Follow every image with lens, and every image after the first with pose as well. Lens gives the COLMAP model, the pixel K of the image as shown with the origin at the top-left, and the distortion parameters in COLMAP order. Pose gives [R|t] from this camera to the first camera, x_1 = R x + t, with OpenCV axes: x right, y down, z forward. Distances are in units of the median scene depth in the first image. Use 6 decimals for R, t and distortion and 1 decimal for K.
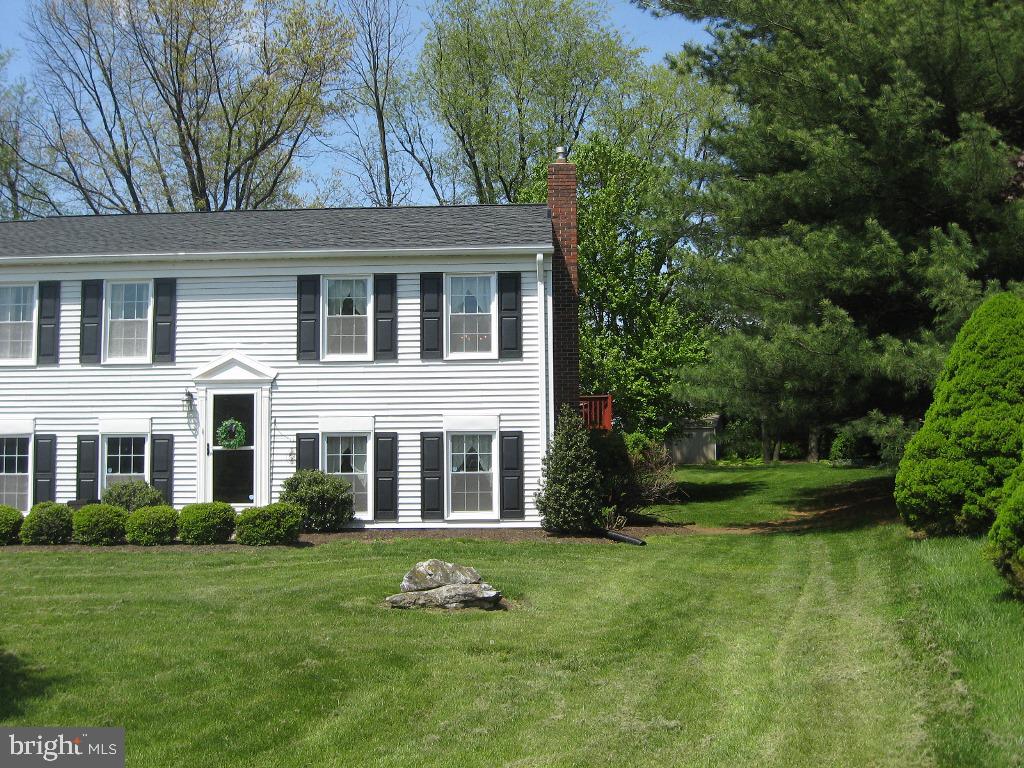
lens RADIAL K [[1044.4, 0, 485.7], [0, 1044.4, 430.5], [0, 0, 1]] dist [-0.089575, 0.002168]
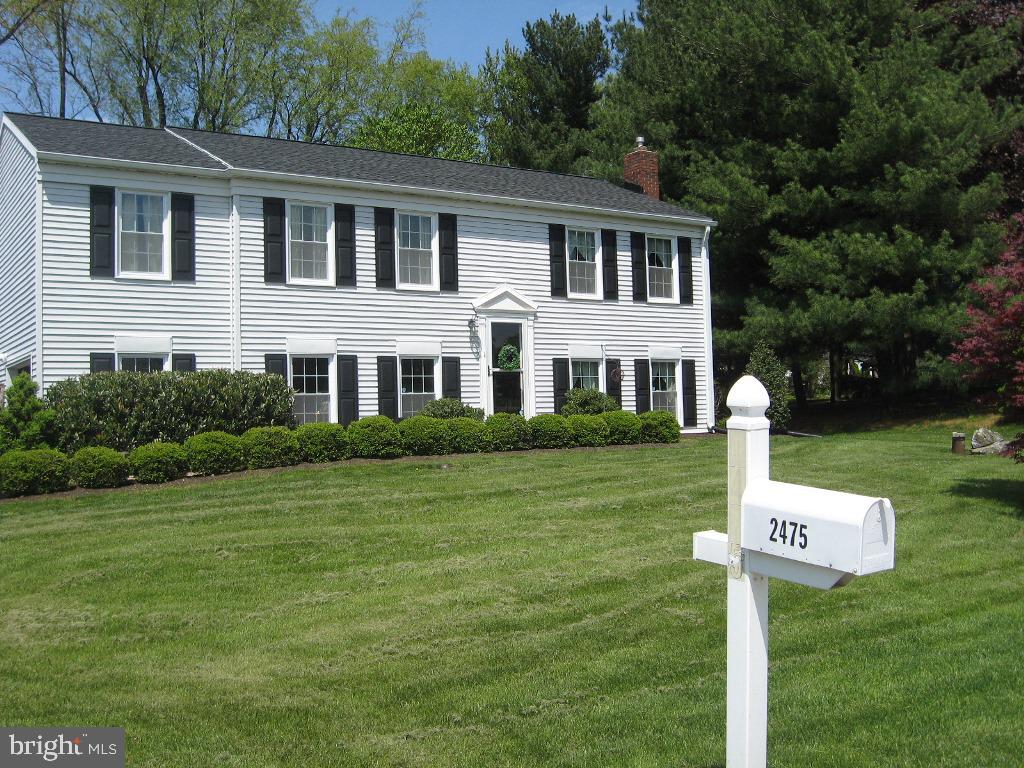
lens RADIAL K [[1069.4, 0, 512.0], [0, 1069.4, 384.0], [0, 0, 1]] dist [-0.131919, 0.011452]
pose [[0.807838, 0.003300, 0.589395, -0.925106], [-0.019740, 0.999575, 0.021459, 0.006906], [-0.589074, -0.028970, 0.807560, 0.046252]]
